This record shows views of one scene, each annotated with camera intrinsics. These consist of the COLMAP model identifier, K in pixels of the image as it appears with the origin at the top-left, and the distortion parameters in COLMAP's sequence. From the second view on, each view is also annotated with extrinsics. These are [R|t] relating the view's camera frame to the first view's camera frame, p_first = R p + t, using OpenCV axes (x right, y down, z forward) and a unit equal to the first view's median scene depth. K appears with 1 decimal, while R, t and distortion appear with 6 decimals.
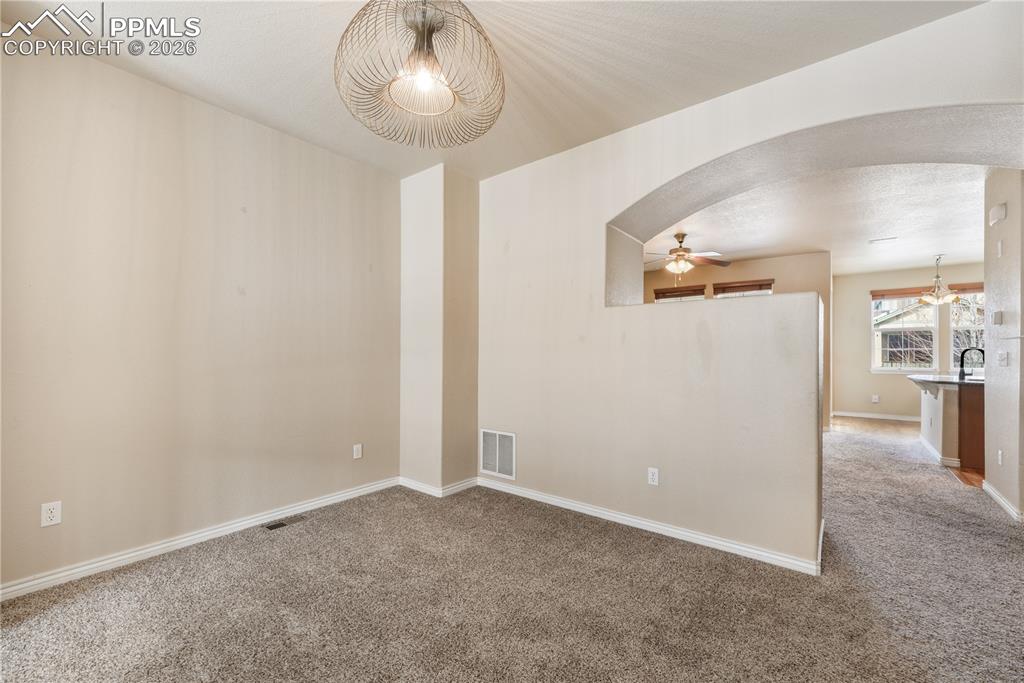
lens RADIAL K [[416.7, 0, 509.8], [0, 416.7, 350.6], [0, 0, 1]] dist [-0.000412, 0.000016]
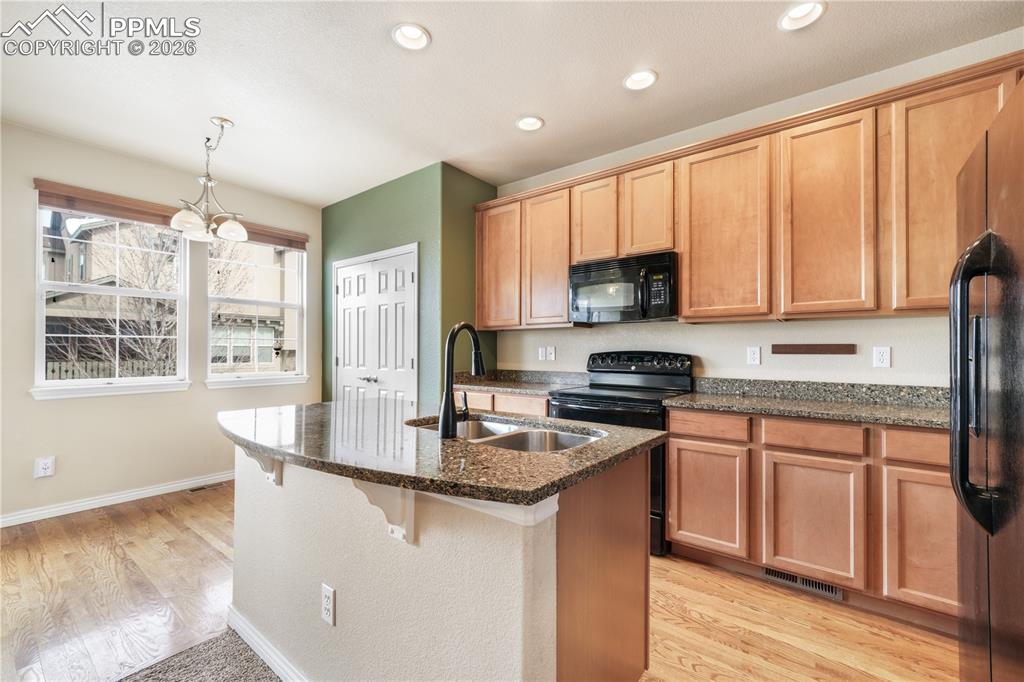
lens RADIAL K [[426.0, 0, 508.9], [0, 426.0, 346.4], [0, 0, 1]] dist [0.002320, 0.000747]
pose [[-0.009676, 0.007960, 0.999922, 0.497282], [-0.007597, 0.999939, -0.008034, 0.007256], [-0.999924, -0.007674, -0.009615, 0.599234]]
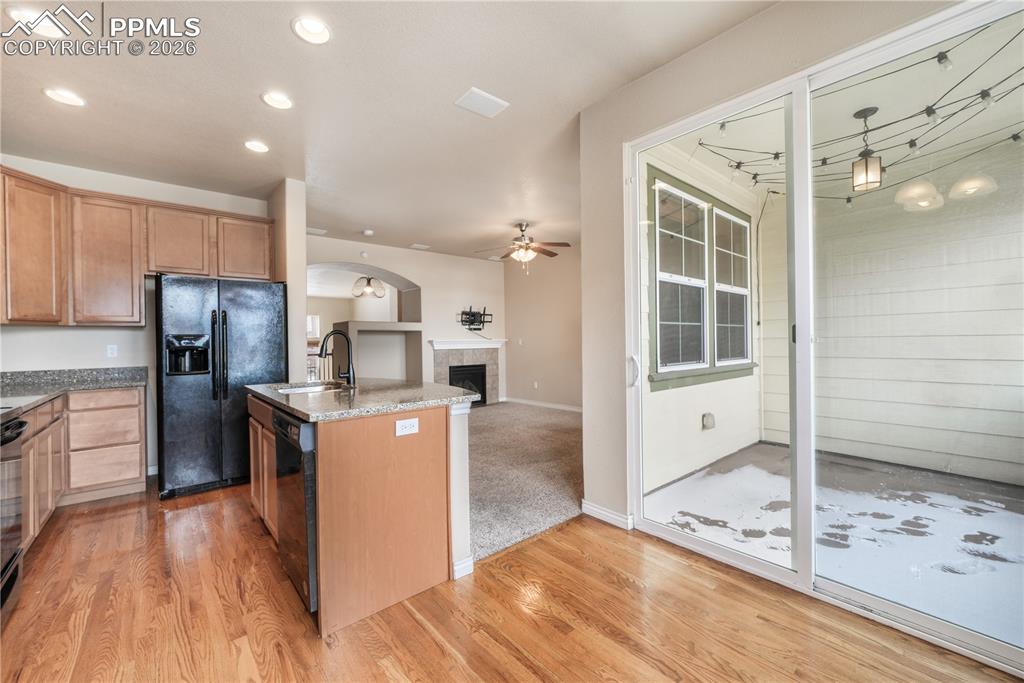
lens RADIAL K [[413.0, 0, 508.8], [0, 413.0, 340.4], [0, 0, 1]] dist [-0.002343, 0.000288]
pose [[-0.191337, -0.002076, -0.981522, 1.013150], [0.019415, 0.999794, -0.005900, 0.009483], [0.981332, -0.020185, -0.191257, 0.835295]]
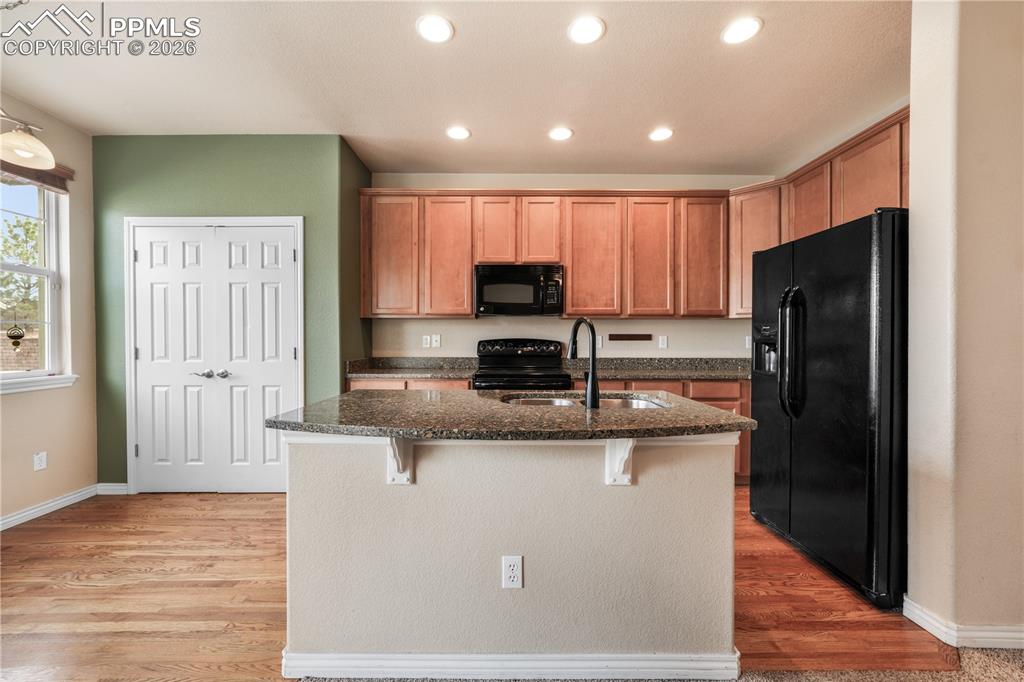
lens RADIAL K [[399.4, 0, 507.0], [0, 399.4, 341.2], [0, 0, 1]] dist [-0.011814, 0.003918]
pose [[-0.627047, -0.008440, 0.778935, 0.538698], [-0.006489, 0.999963, 0.005611, 0.007917], [-0.778954, -0.001536, -0.627079, 0.788591]]
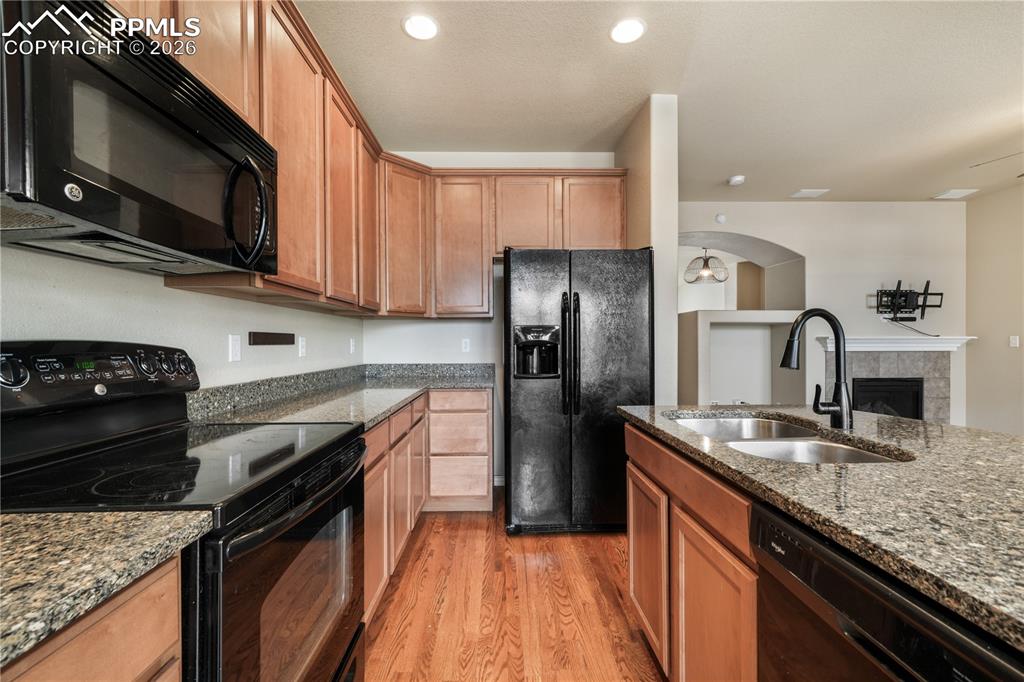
lens RADIAL K [[426.0, 0, 508.9], [0, 426.0, 346.4], [0, 0, 1]] dist [0.002320, 0.000747]
pose [[-0.764972, 0.005959, -0.644036, 0.889114], [0.004548, 0.999982, 0.003851, 0.009458], [0.644048, 0.000016, -0.764985, 0.669125]]
